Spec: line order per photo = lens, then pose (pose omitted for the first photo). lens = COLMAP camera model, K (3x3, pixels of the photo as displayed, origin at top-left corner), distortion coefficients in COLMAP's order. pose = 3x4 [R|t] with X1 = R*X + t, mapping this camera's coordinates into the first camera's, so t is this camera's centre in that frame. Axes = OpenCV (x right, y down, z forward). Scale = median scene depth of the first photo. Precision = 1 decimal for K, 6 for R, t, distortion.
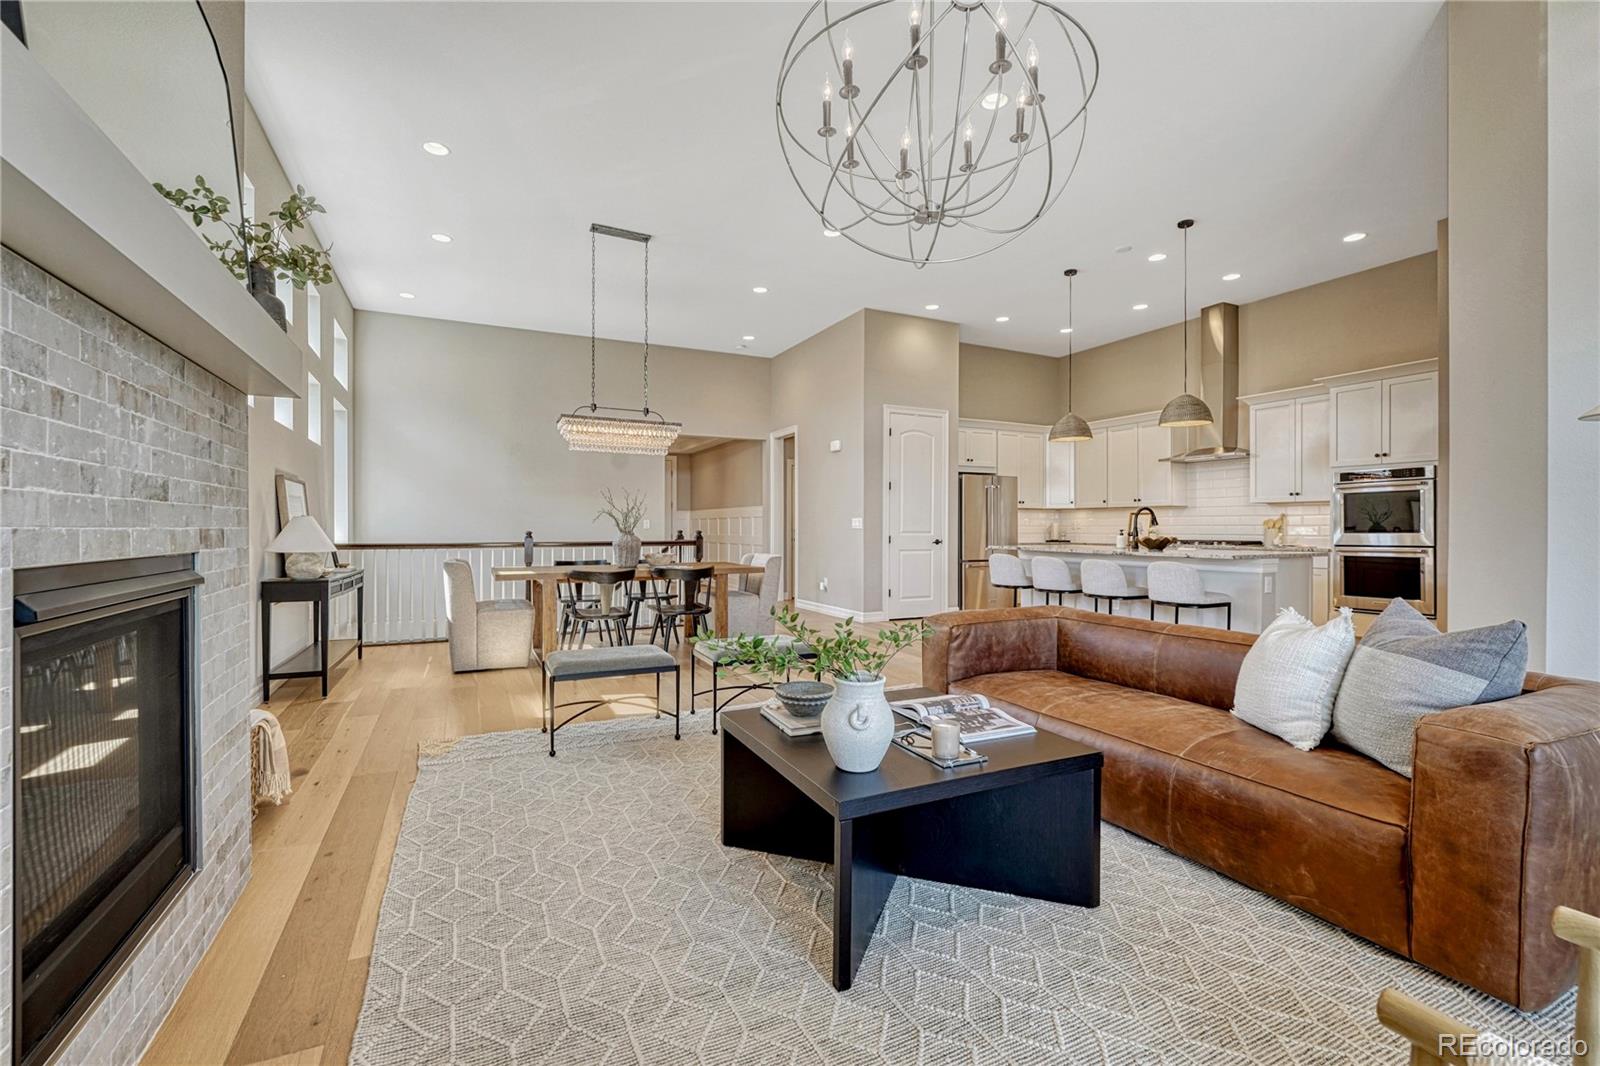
lens RADIAL K [[686.3, 0, 800.0], [0, 686.3, 533.0], [0, 0, 1]] dist [-0.003717, -0.000179]
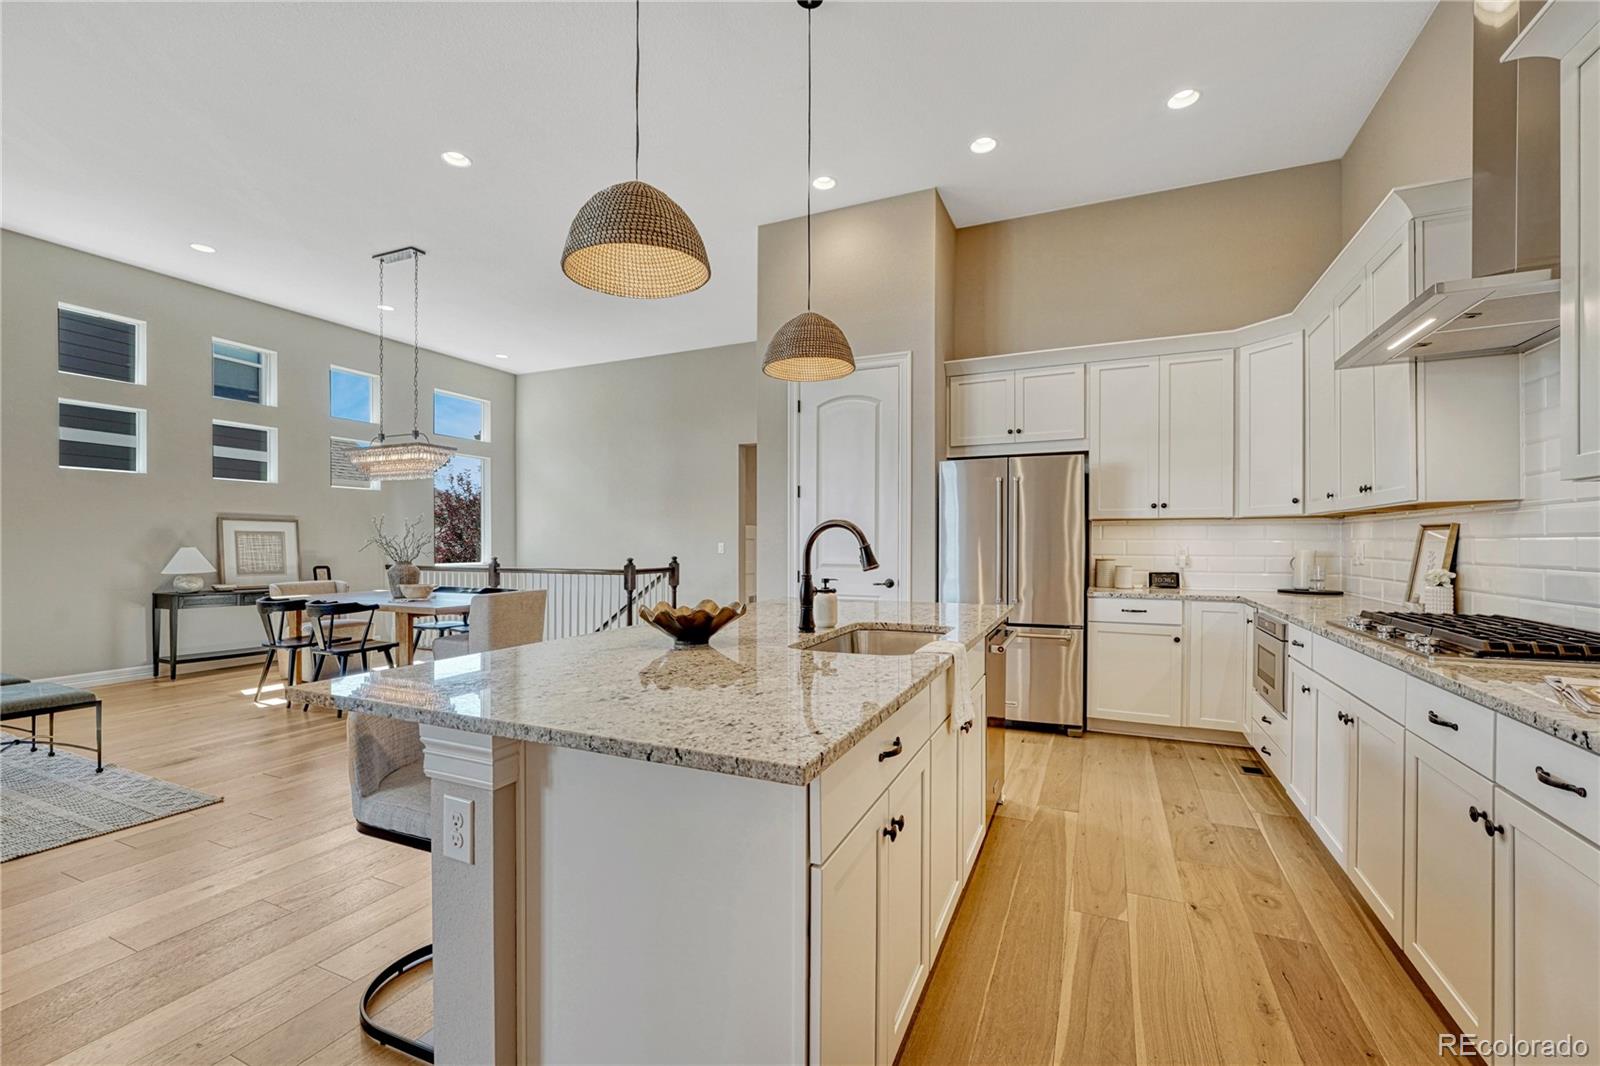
lens RADIAL K [[674.5, 0, 795.8], [0, 674.5, 537.6], [0, 0, 1]] dist [-0.008129, 0.000202]
pose [[0.631919, -0.004874, -0.775019, 0.702100], [-0.006298, 0.999915, -0.011423, -0.021949], [0.775009, 0.012100, 0.631835, 0.695262]]
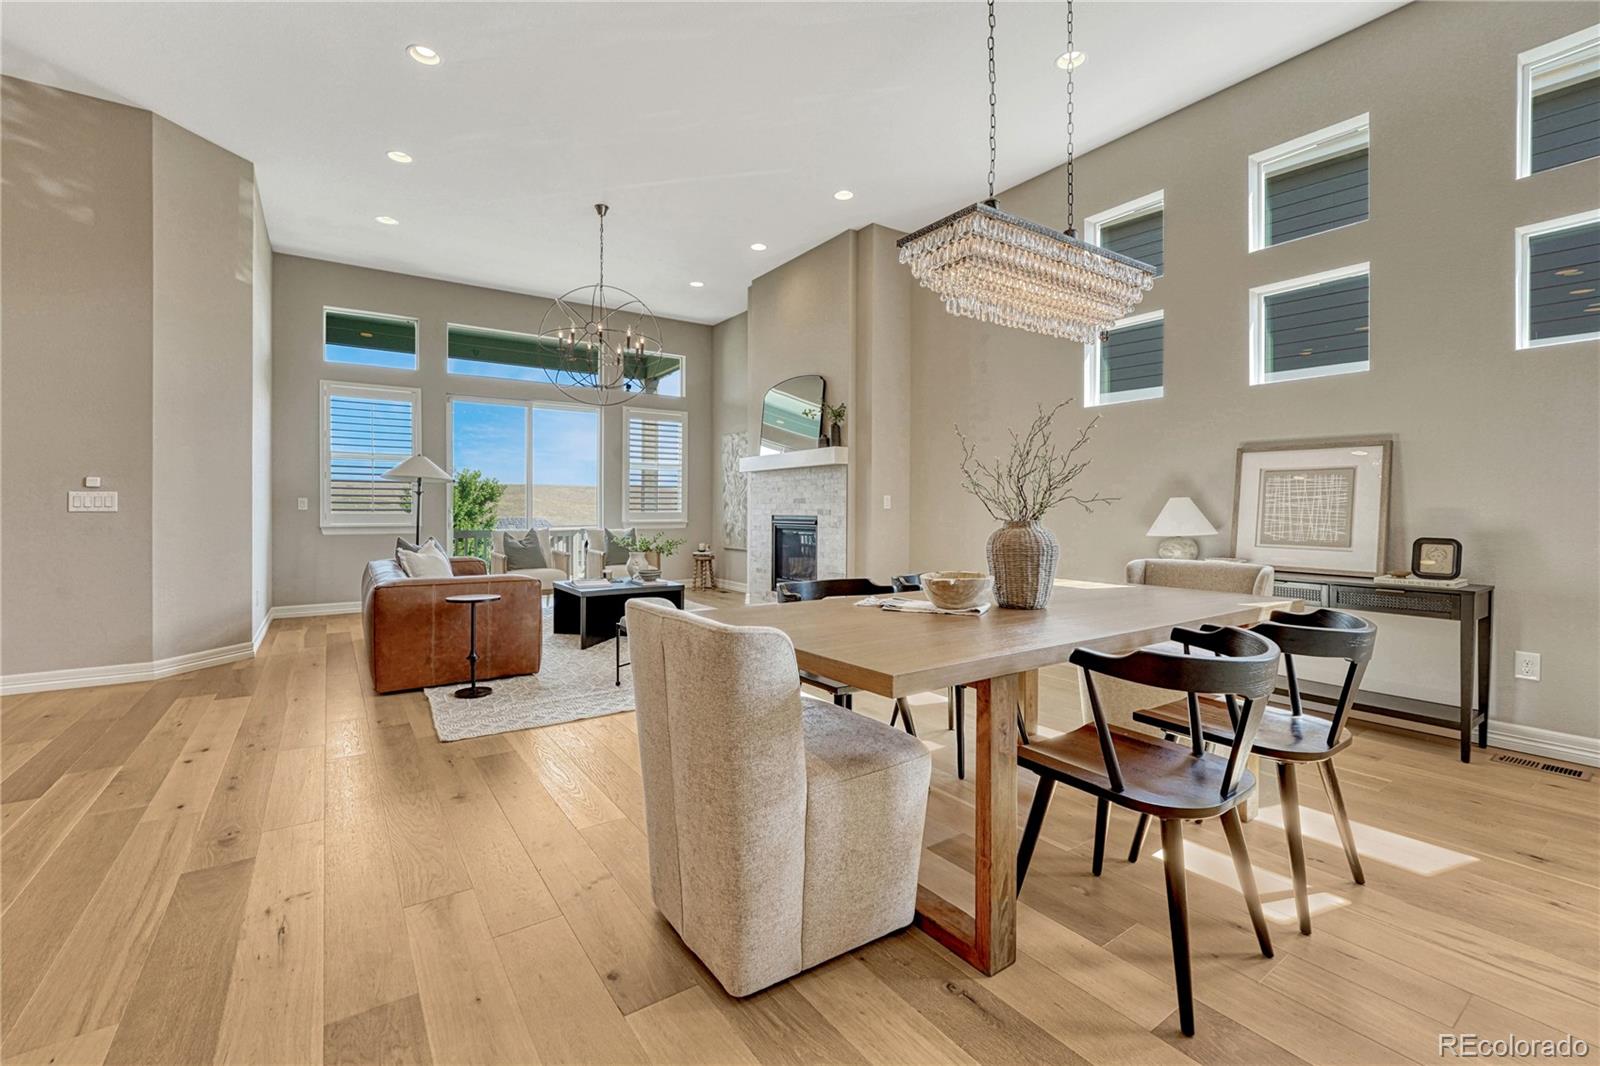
lens RADIAL K [[698.0, 0, 792.1], [0, 698.0, 514.6], [0, 0, 1]] dist [-0.008826, 0.000165]
pose [[-0.990814, -0.007813, -0.135006, -0.043514], [-0.009680, 0.999866, 0.013177, -0.004376], [0.134885, 0.014362, -0.990757, 1.188411]]
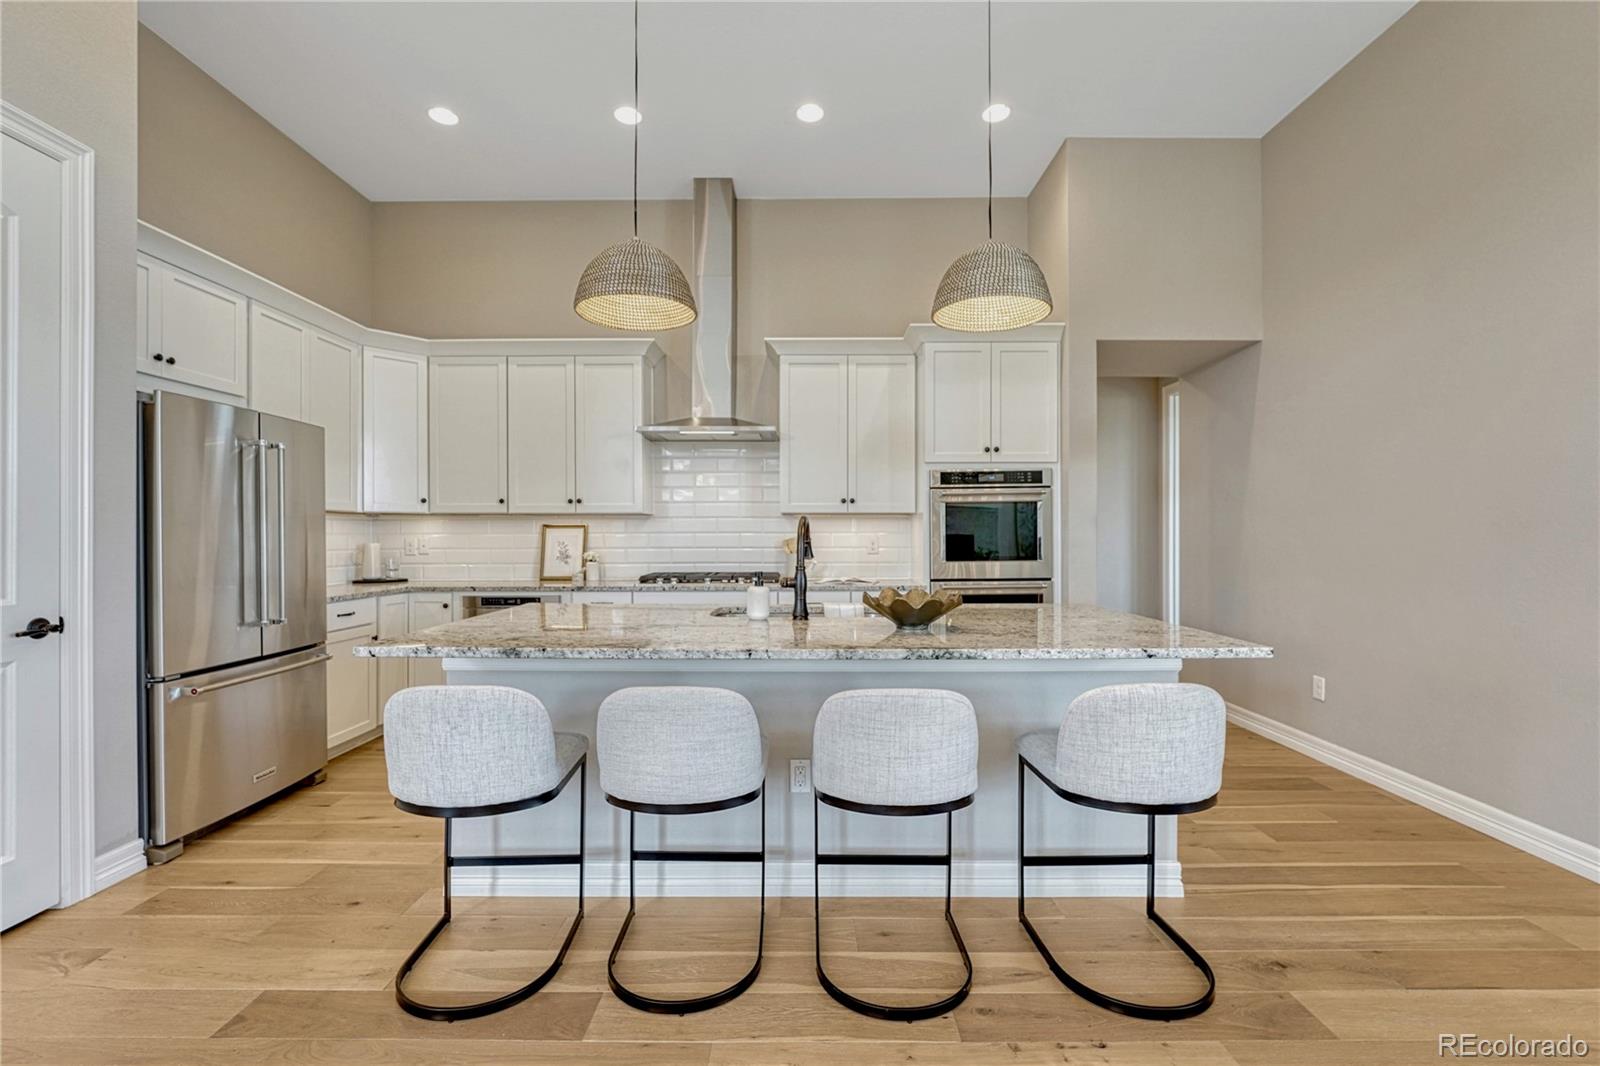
lens RADIAL K [[690.0, 0, 810.0], [0, 690.0, 537.8], [0, 0, 1]] dist [-0.011264, -0.000128]
pose [[0.447266, -0.005925, 0.894382, 0.118785], [0.009085, 0.999957, 0.002081, -0.023462], [-0.894355, 0.007195, 0.447300, 0.739561]]
